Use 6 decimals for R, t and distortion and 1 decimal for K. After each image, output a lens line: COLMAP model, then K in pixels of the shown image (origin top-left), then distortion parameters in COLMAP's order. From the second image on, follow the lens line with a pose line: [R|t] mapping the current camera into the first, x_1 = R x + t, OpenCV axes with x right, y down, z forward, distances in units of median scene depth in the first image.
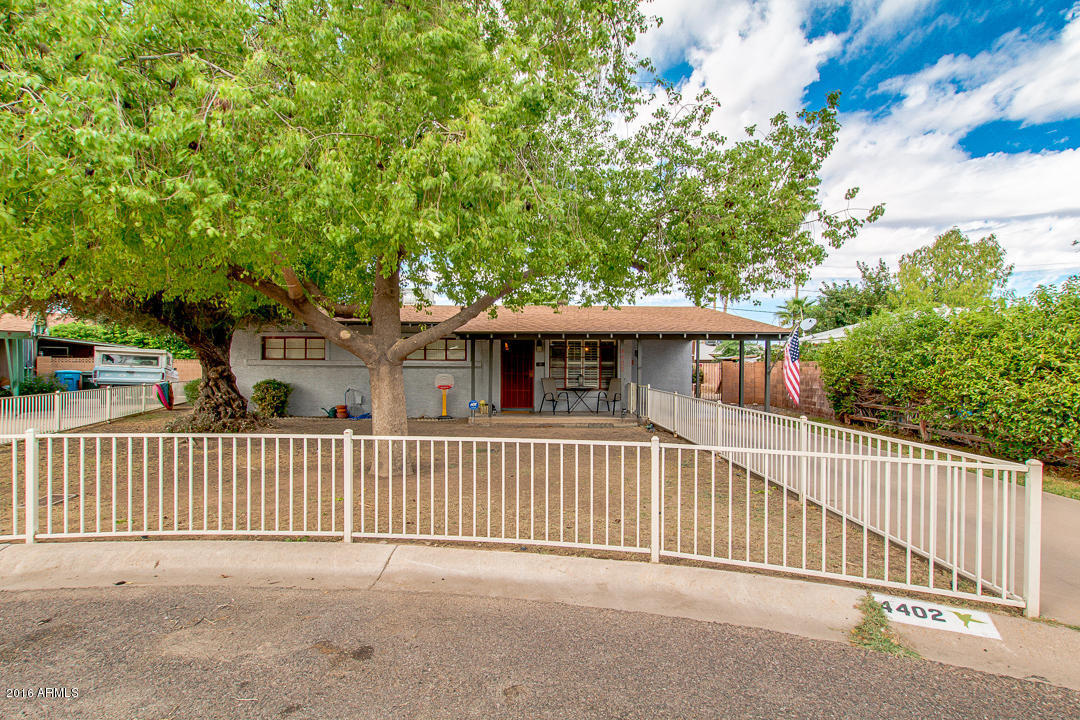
lens RADIAL K [[488.7, 0, 538.4], [0, 488.7, 370.9], [0, 0, 1]] dist [0.003709, -0.000277]
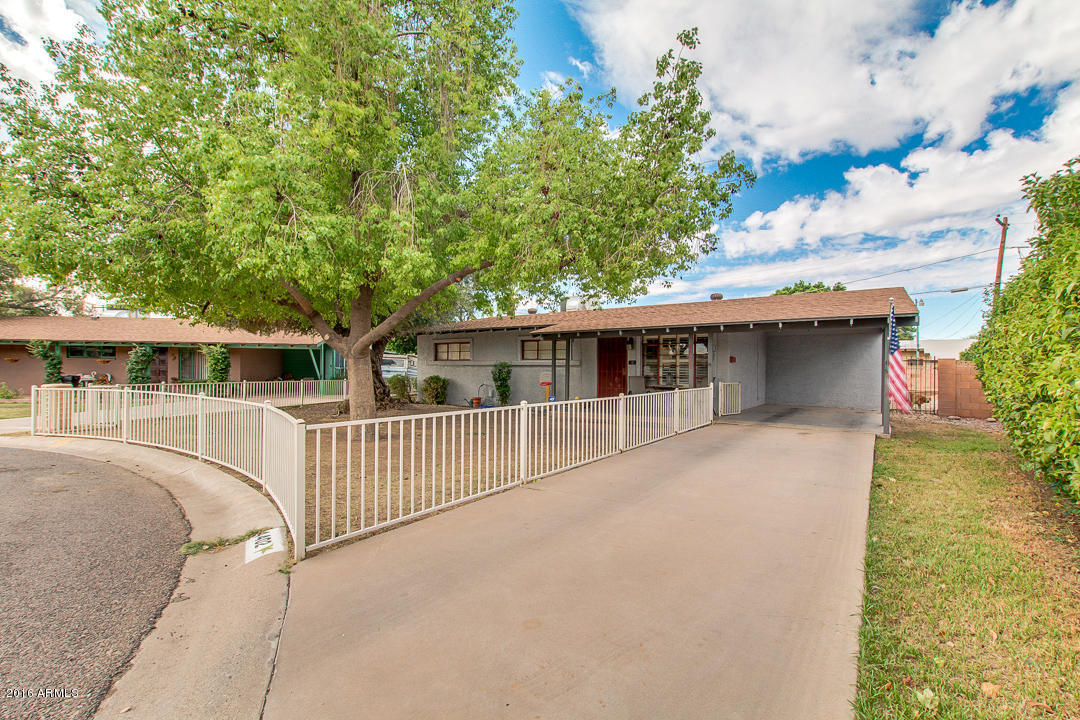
lens RADIAL K [[488.7, 0, 538.4], [0, 488.7, 370.9], [0, 0, 1]] dist [0.003709, -0.000277]
pose [[0.826996, 0.000895, -0.562208, 0.404613], [-0.007462, 0.999928, -0.009385, 0.014439], [0.562159, 0.011956, 0.826943, 0.073080]]
